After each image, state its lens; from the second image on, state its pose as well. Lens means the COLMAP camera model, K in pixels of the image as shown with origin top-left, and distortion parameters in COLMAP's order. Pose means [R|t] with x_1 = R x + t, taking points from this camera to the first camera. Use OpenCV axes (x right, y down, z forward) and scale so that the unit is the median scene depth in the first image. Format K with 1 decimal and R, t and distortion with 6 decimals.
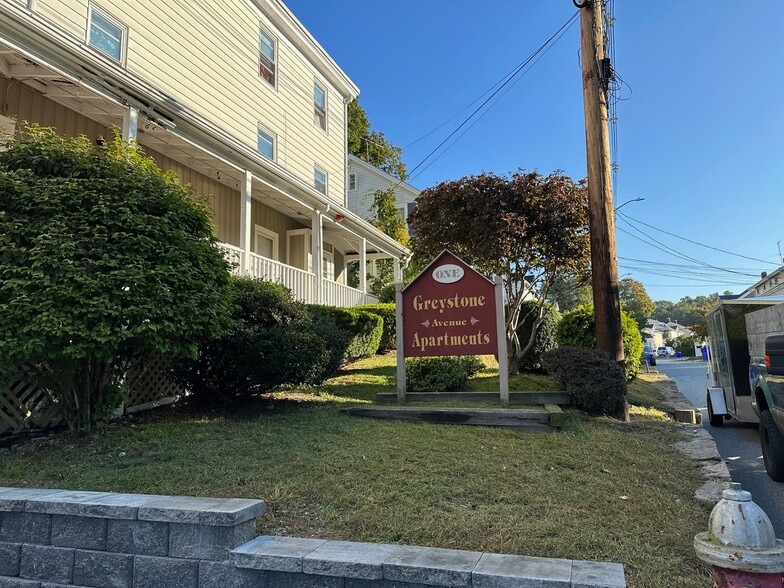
lens RADIAL K [[545.6, 0, 392.0], [0, 545.6, 294.0], [0, 0, 1]] dist [0.046059, -0.003387]
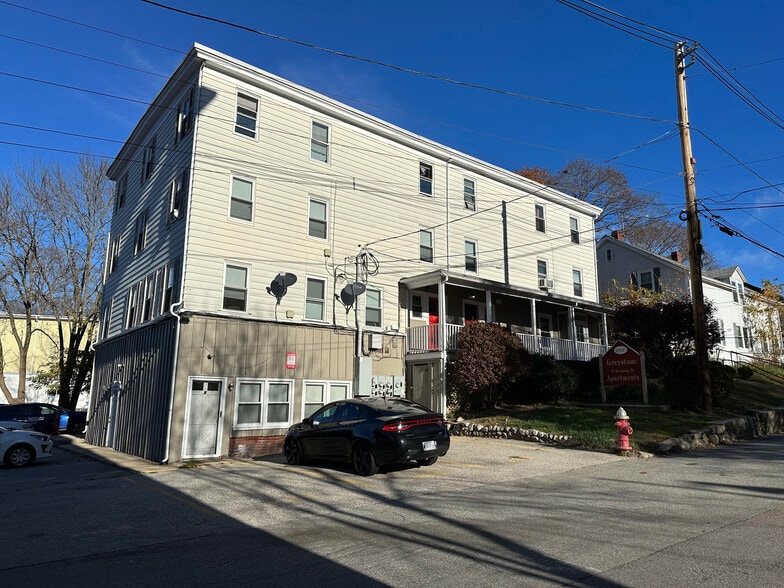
lens RADIAL K [[545.6, 0, 392.0], [0, 545.6, 294.0], [0, 0, 1]] dist [0.046059, -0.003387]
pose [[0.866286, -0.077724, -0.493465, 0.435396], [0.053568, 0.996579, -0.062928, -0.180110], [0.496668, 0.028080, 0.867486, -1.554364]]
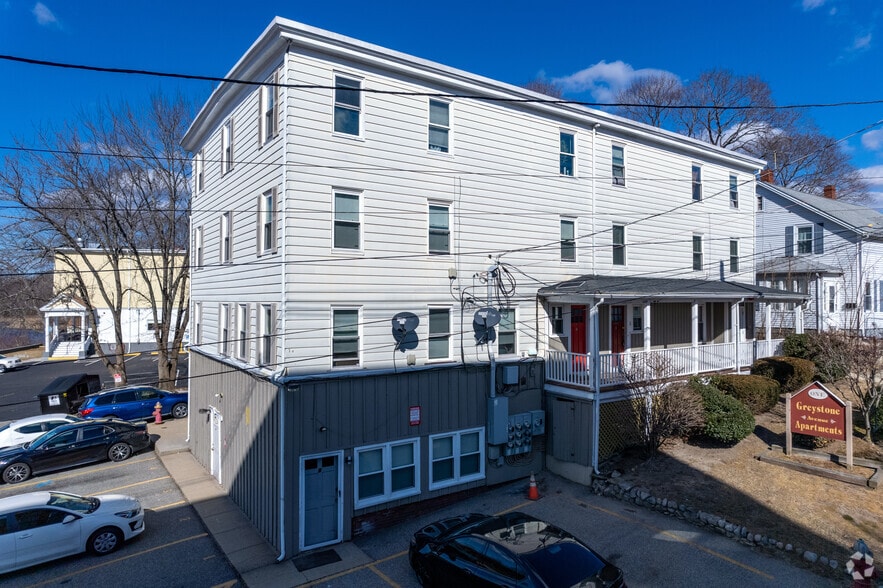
lens RADIAL K [[567.8, 0, 451.4], [0, 567.8, 287.3], [0, 0, 1]] dist [-0.063819, 0.080712]
pose [[0.838737, 0.004861, -0.544515, 0.094026], [0.067614, 0.991292, 0.112997, -0.711859], [0.540323, -0.131592, 0.831105, -1.275051]]
